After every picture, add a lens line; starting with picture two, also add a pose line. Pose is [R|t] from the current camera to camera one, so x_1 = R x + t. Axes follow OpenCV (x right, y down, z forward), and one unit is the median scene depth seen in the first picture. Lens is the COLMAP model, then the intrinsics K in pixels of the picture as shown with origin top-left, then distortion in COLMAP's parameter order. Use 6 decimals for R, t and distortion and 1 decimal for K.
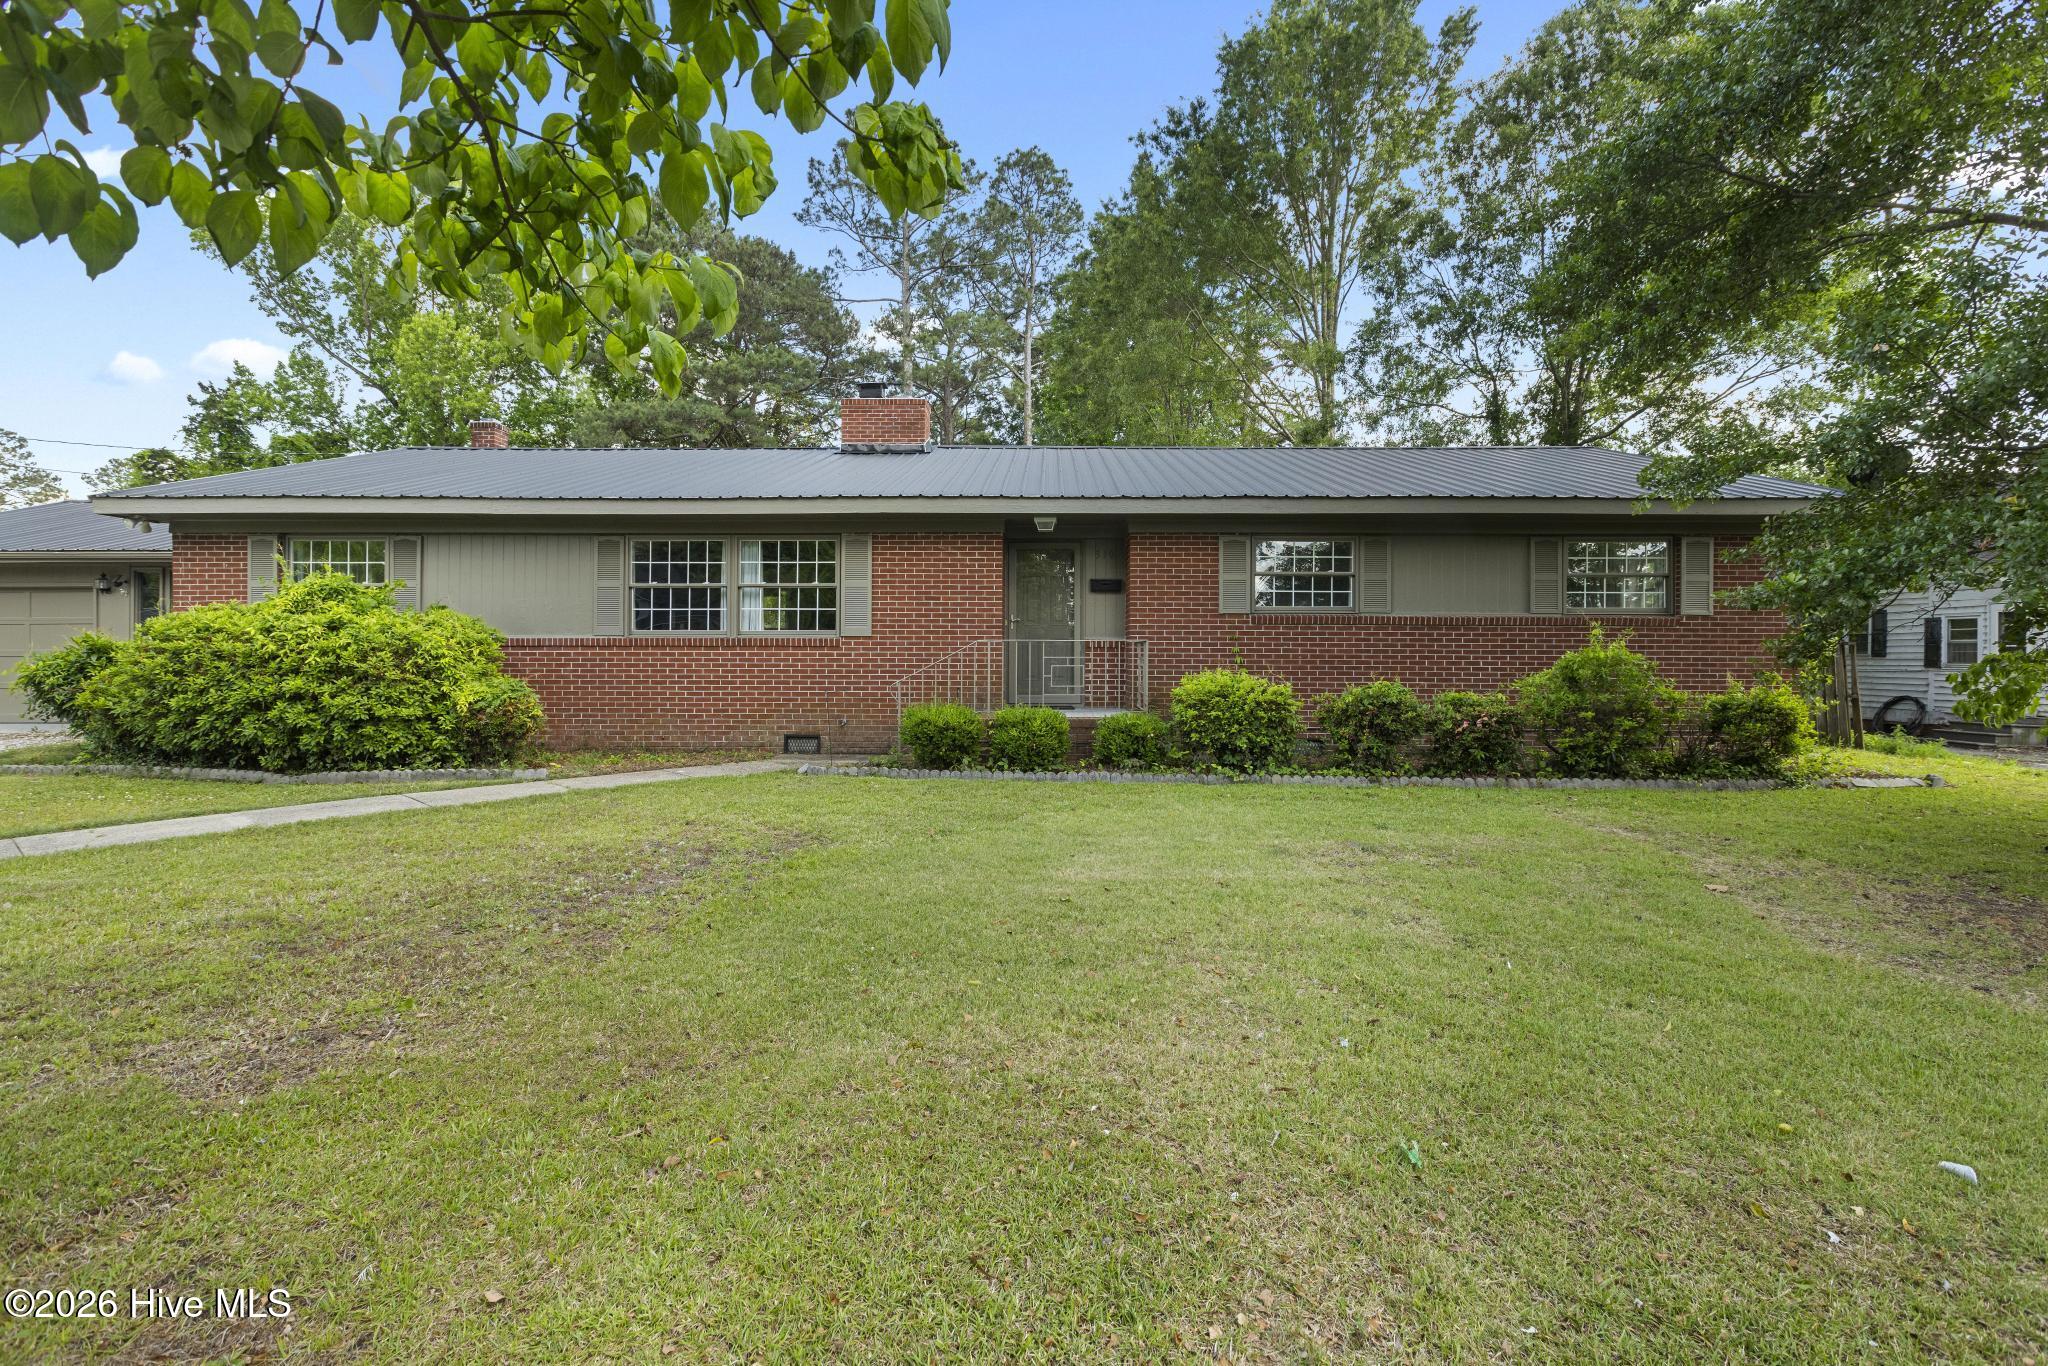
lens RADIAL K [[944.1, 0, 1027.1], [0, 944.1, 660.4], [0, 0, 1]] dist [-0.001099, -0.000283]
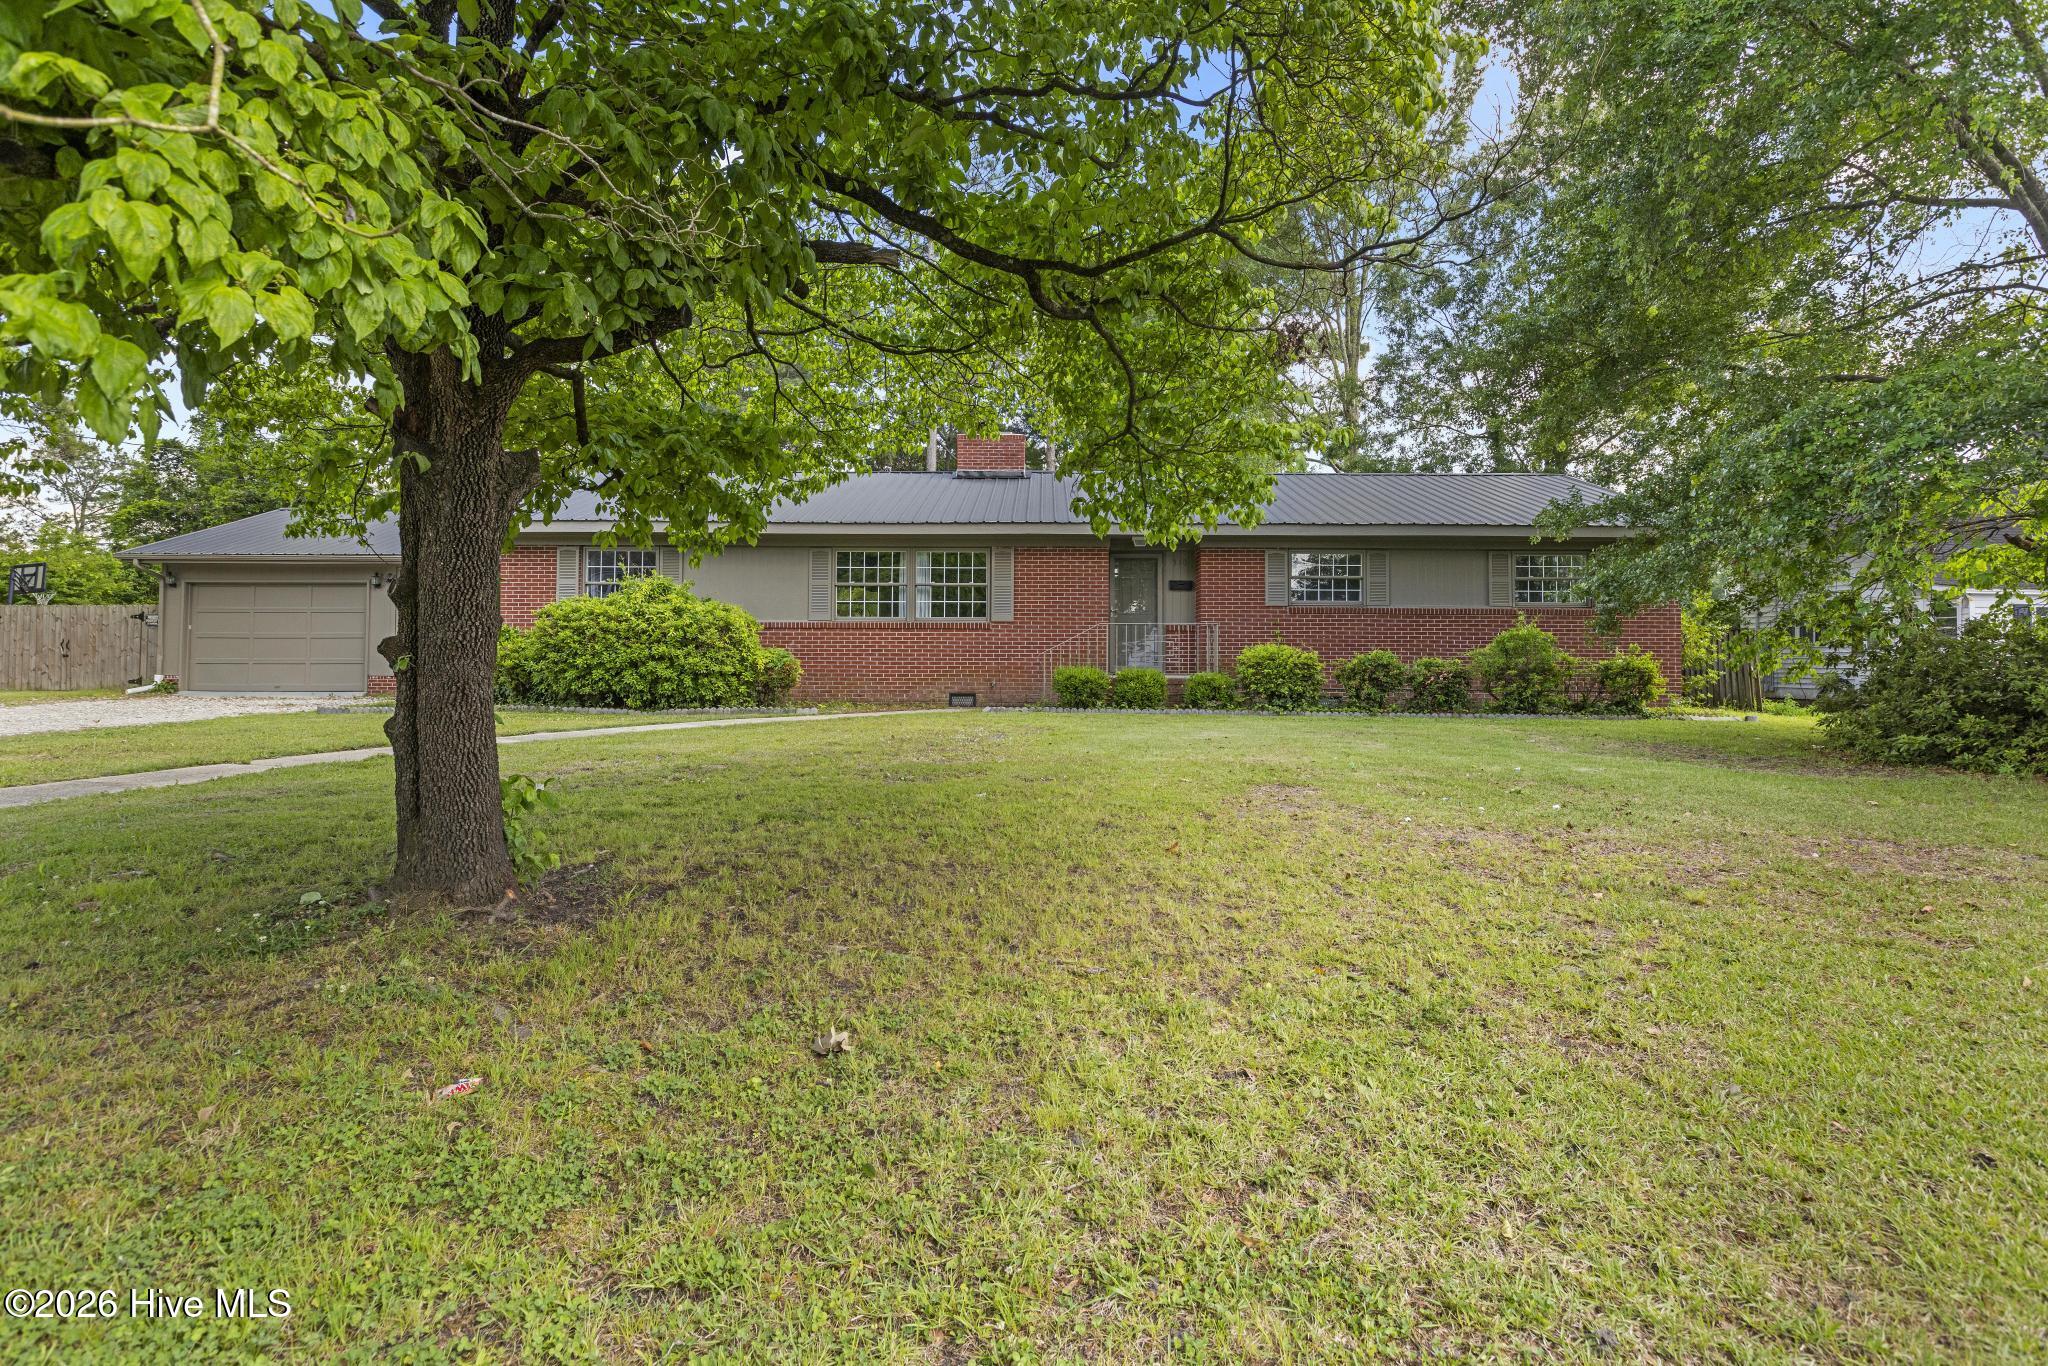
lens RADIAL K [[1076.5, 0, 1020.6], [0, 1076.5, 635.4], [0, 0, 1]] dist [0.002294, 0.000493]
pose [[0.999992, 0.002940, 0.002608, -0.162074], [-0.002868, 0.999624, -0.027273, 0.038521], [-0.002687, 0.027265, 0.999625, -0.586173]]
